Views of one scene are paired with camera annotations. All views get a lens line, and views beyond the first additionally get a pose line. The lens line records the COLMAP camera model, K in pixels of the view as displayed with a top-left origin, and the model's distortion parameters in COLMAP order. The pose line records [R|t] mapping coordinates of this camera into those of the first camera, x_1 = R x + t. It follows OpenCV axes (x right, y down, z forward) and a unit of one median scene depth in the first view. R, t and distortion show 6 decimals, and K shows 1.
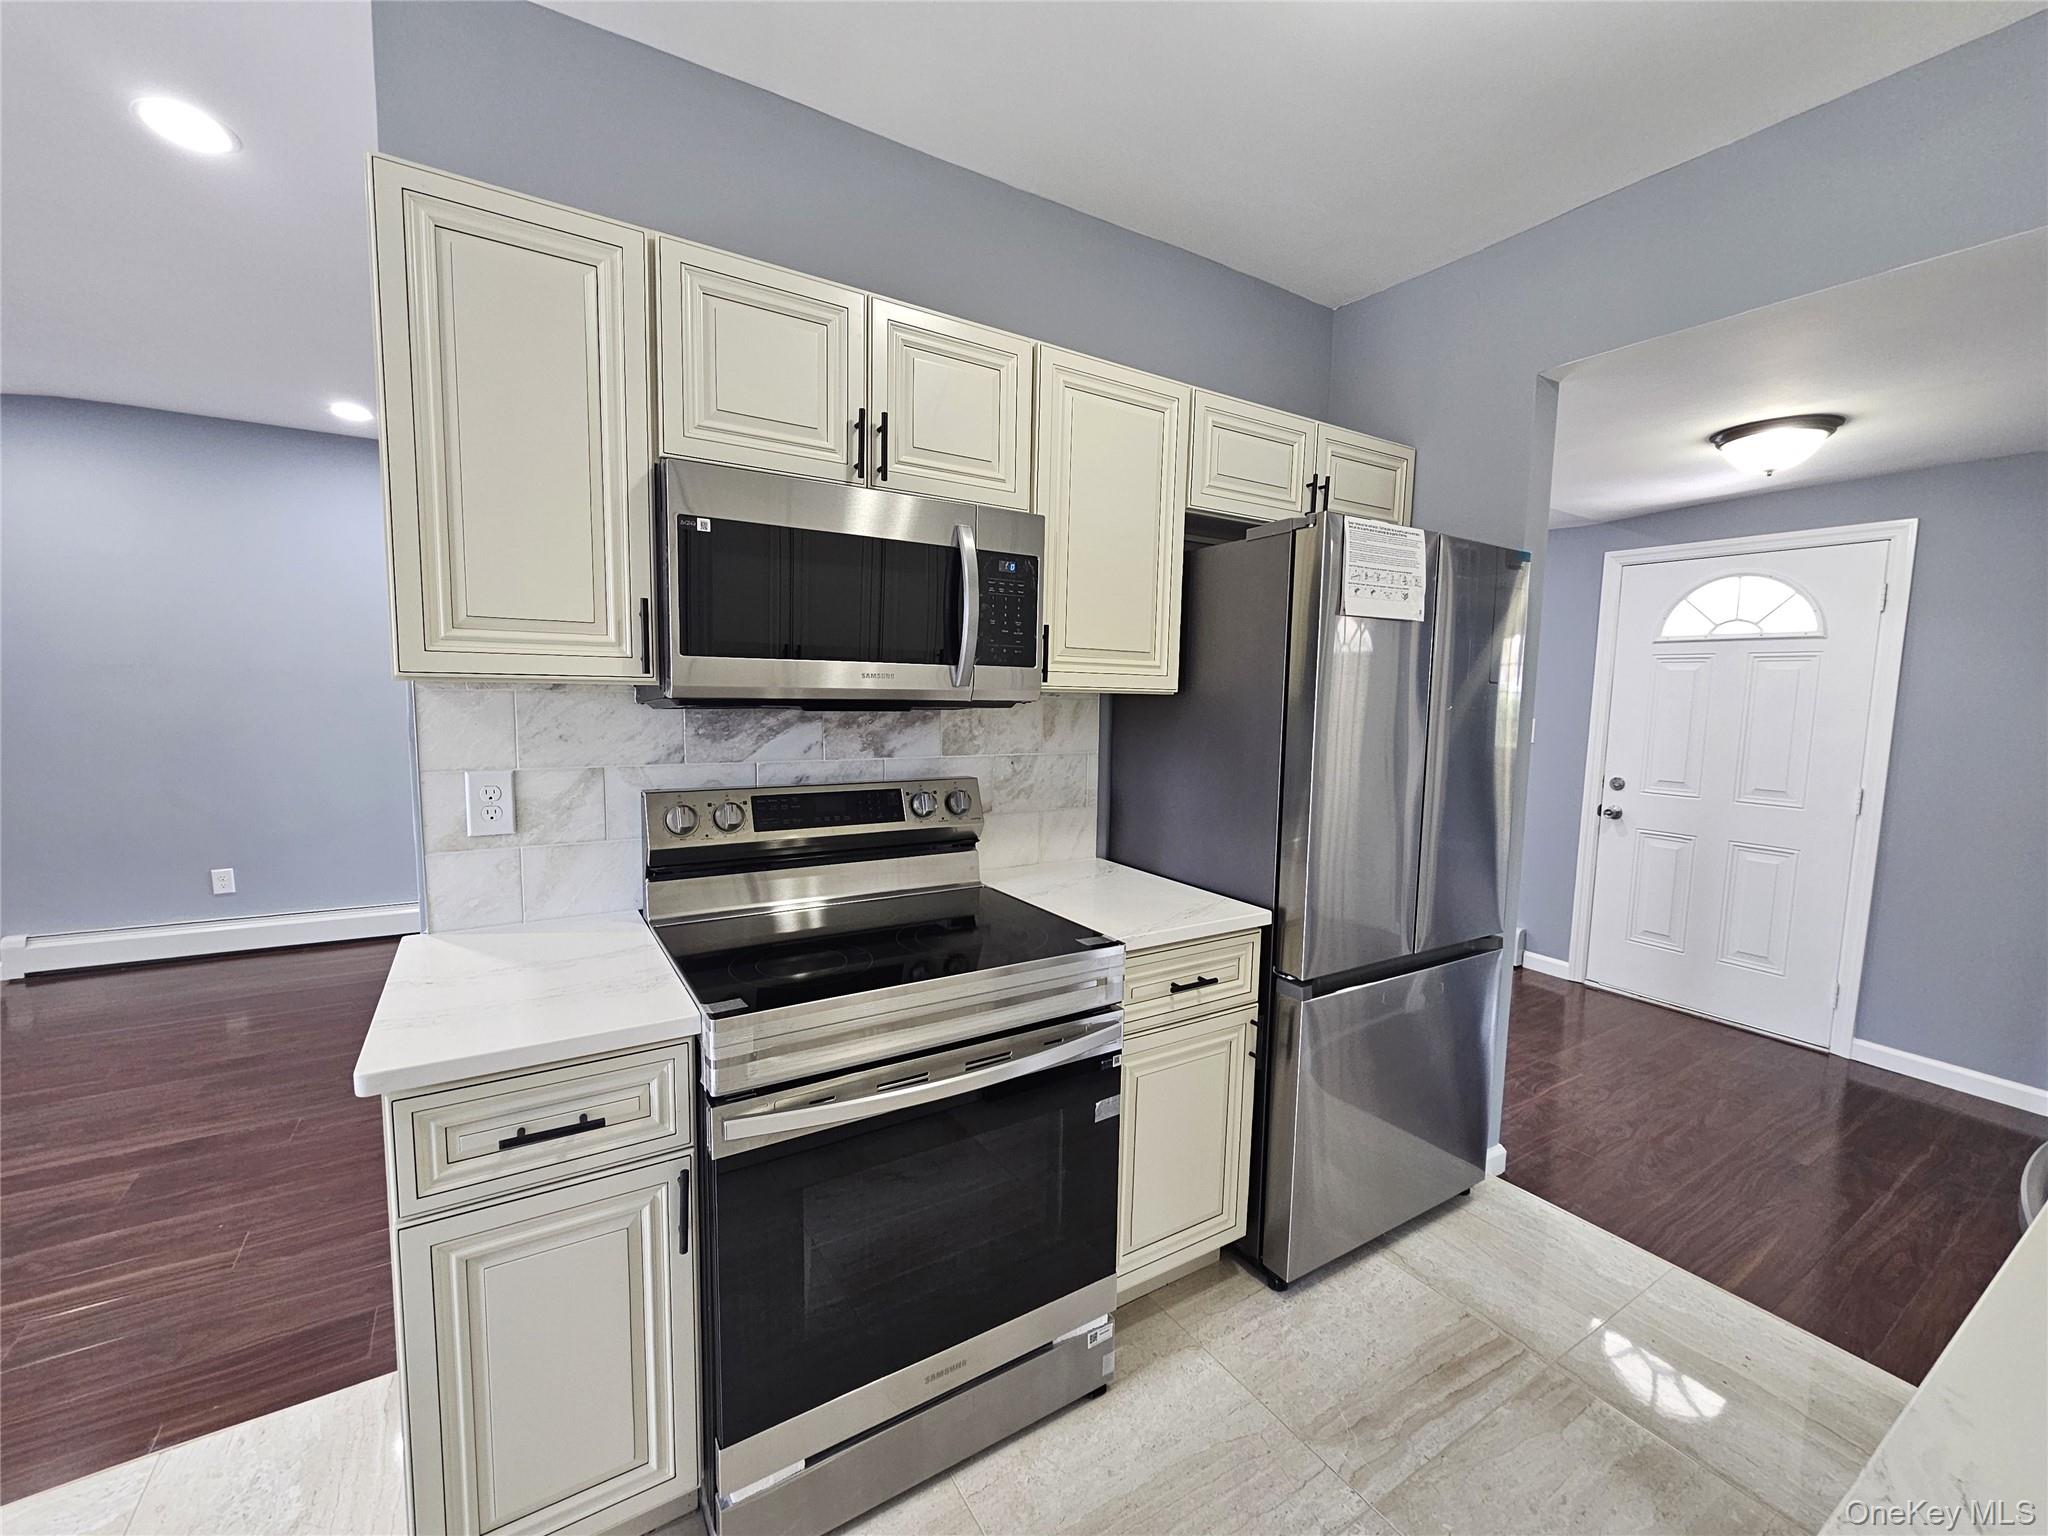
lens RADIAL K [[837.4, 0, 1017.7], [0, 837.4, 770.2], [0, 0, 1]] dist [-0.000185, -0.000107]
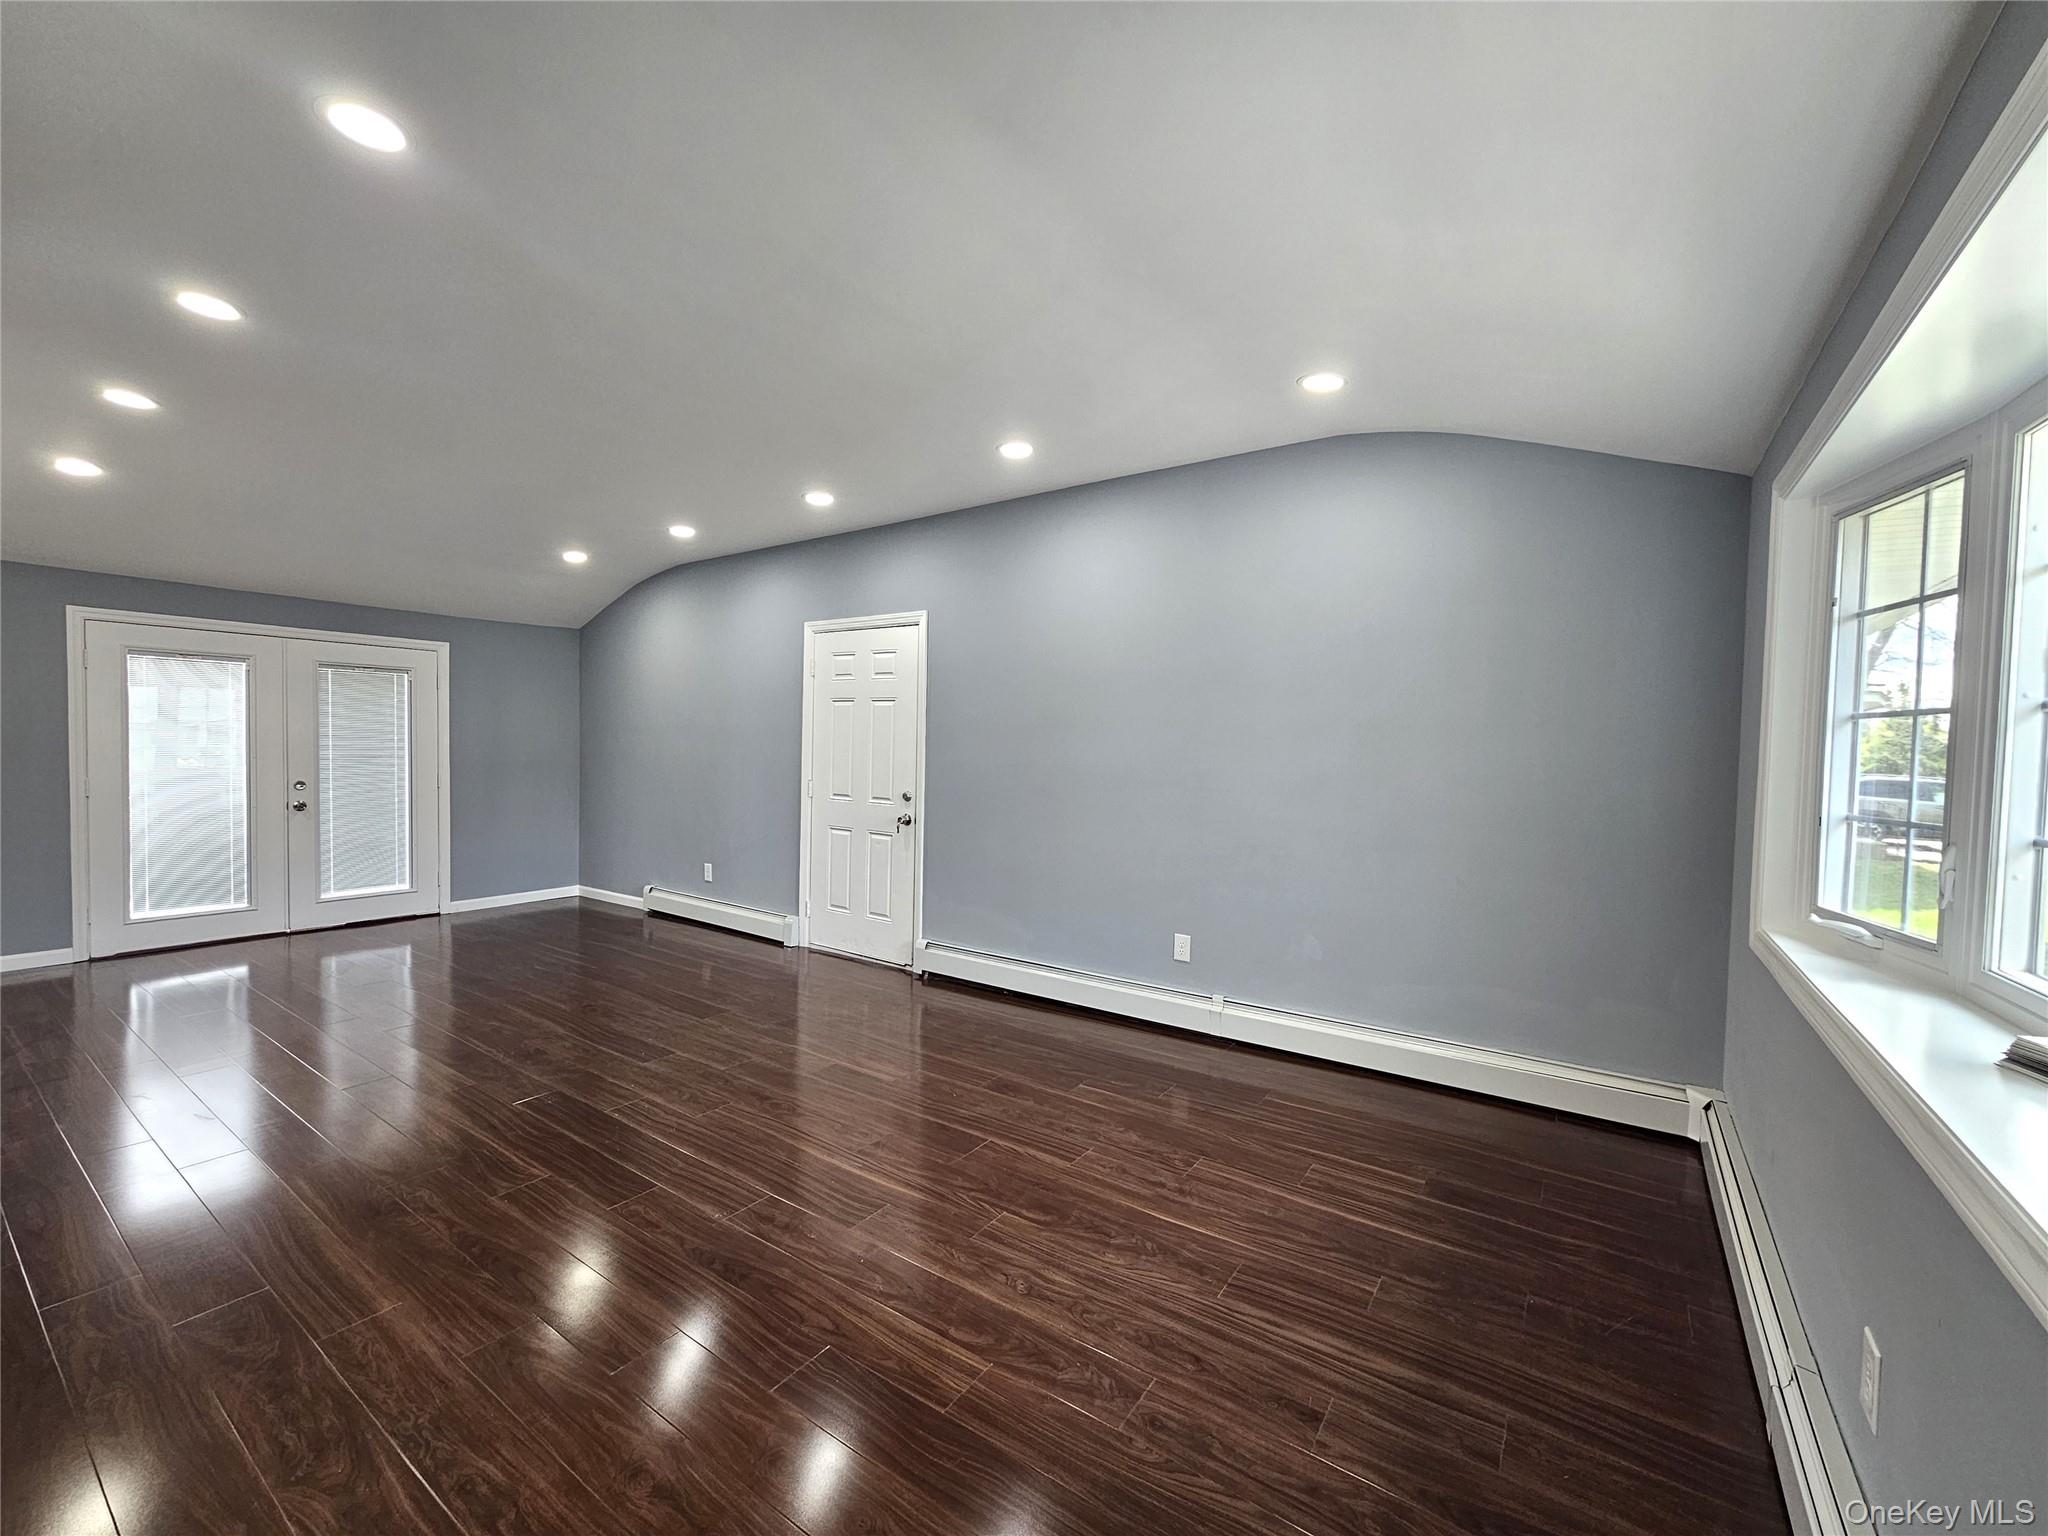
lens RADIAL K [[841.5, 0, 1021.2], [0, 841.5, 778.0], [0, 0, 1]] dist [0.001002, 0.000378]
pose [[0.393074, 0.023812, -0.919199, 1.295832], [-0.099782, 0.994866, -0.016898, -0.127573], [0.914077, 0.098362, 0.393431, 1.964608]]
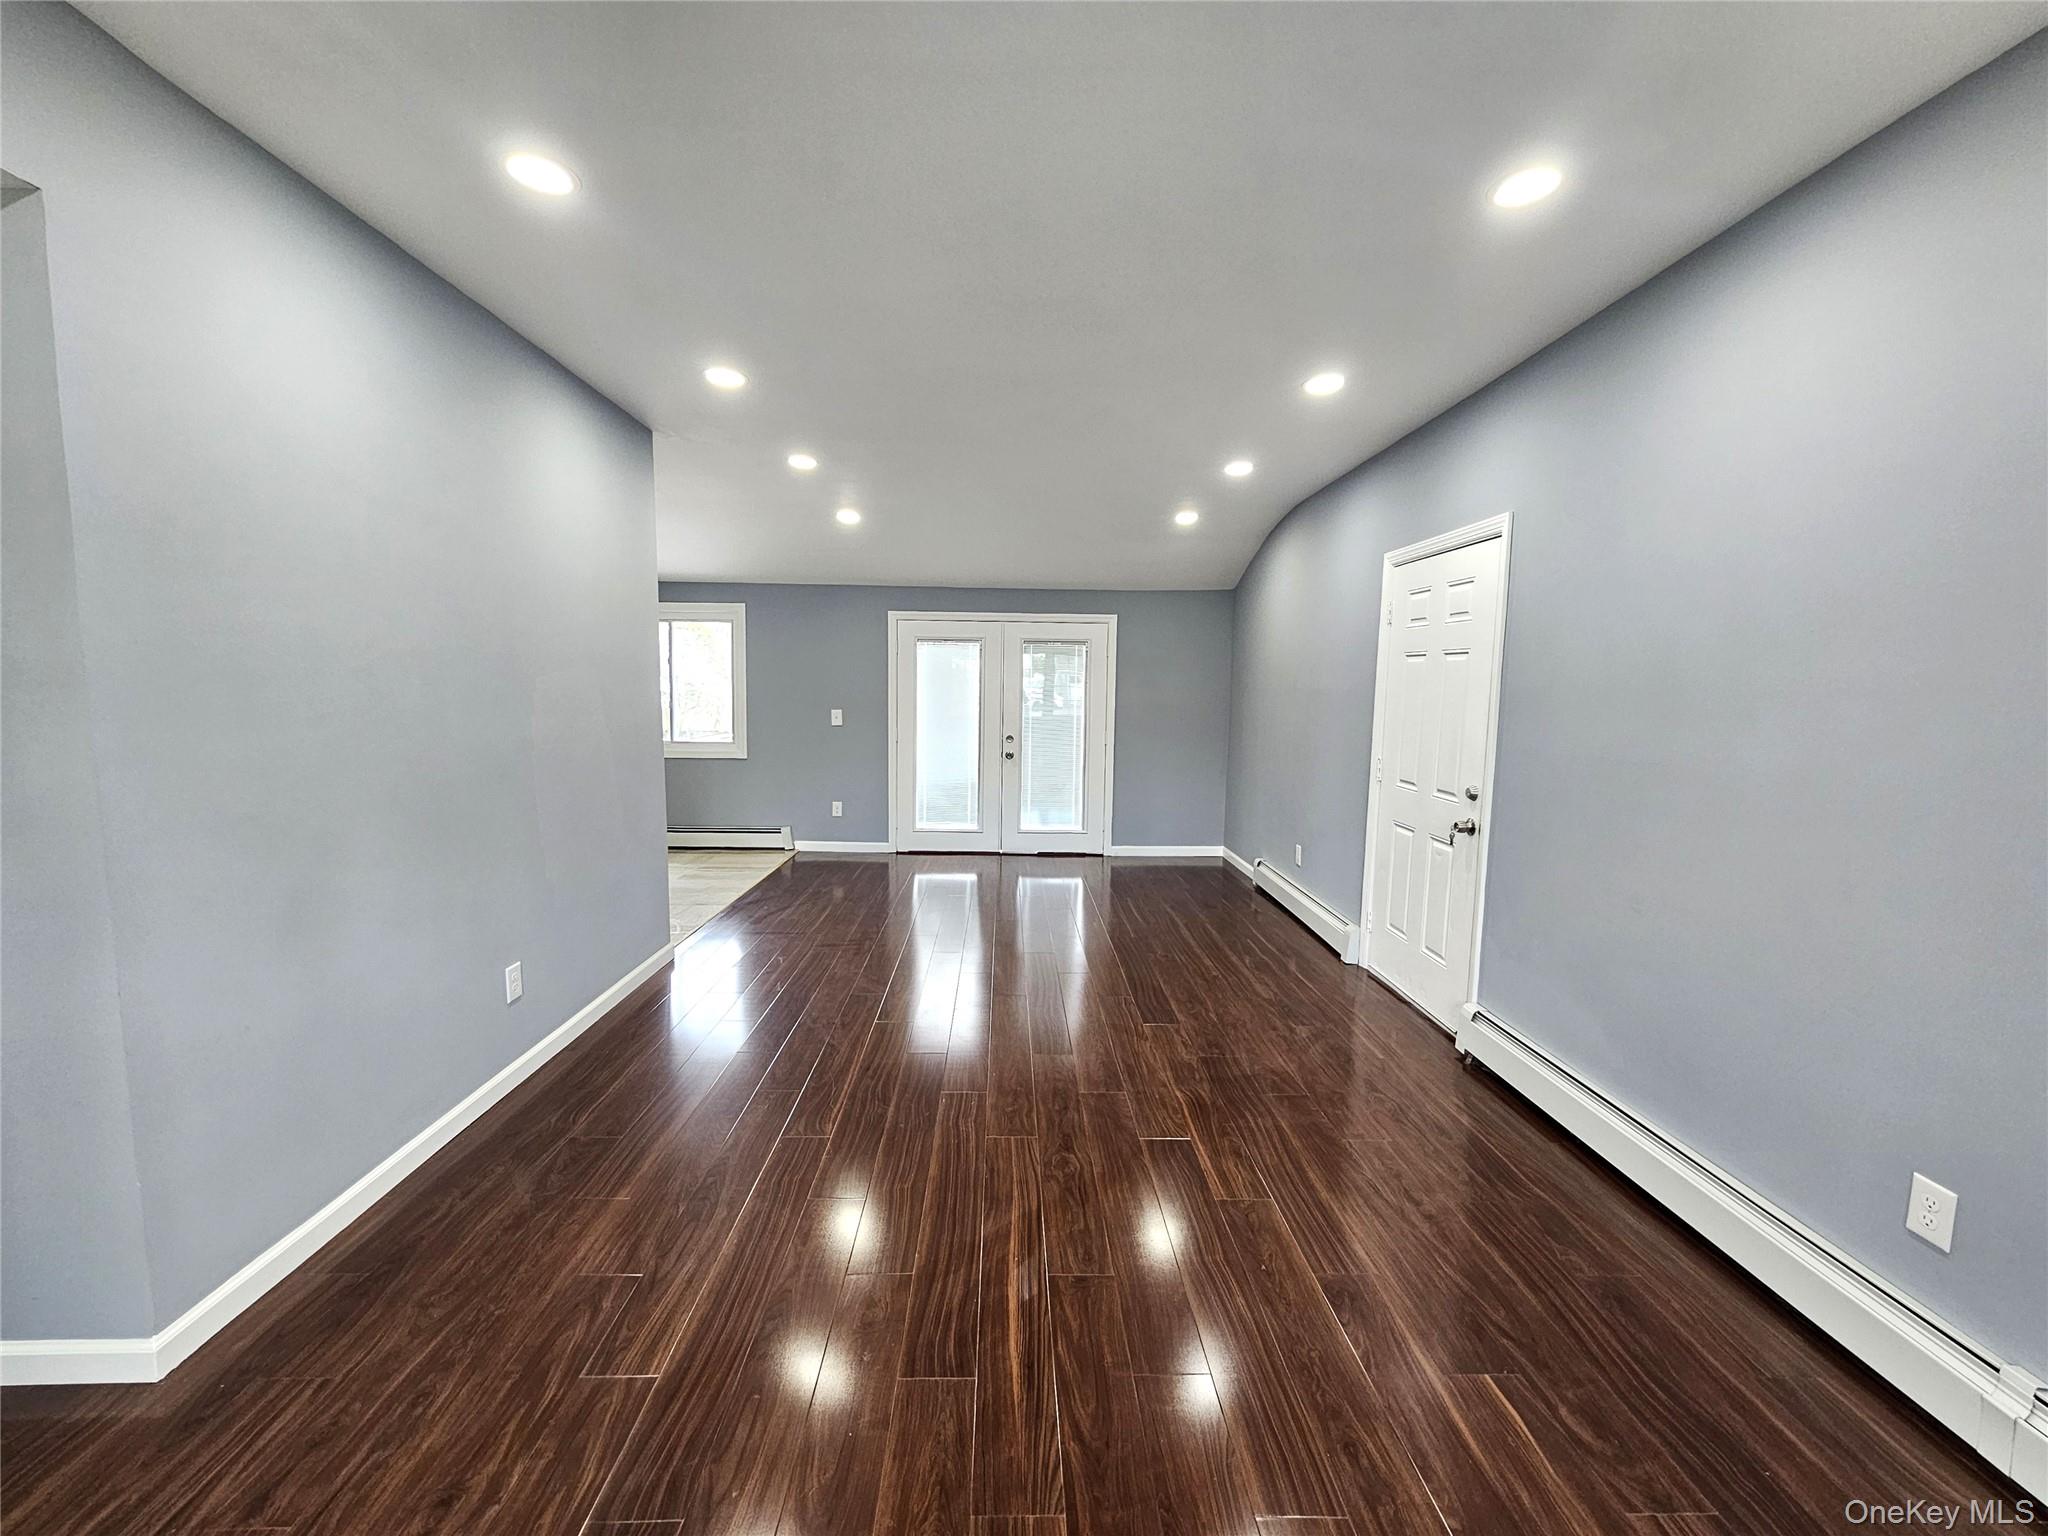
lens RADIAL K [[841.5, 0, 1021.2], [0, 841.5, 778.0], [0, 0, 1]] dist [0.001002, 0.000378]
pose [[-0.509733, 0.069830, -0.857494, 0.785346], [-0.105754, 0.984056, 0.143001, -0.264371], [0.853808, 0.163576, -0.494221, 2.722531]]
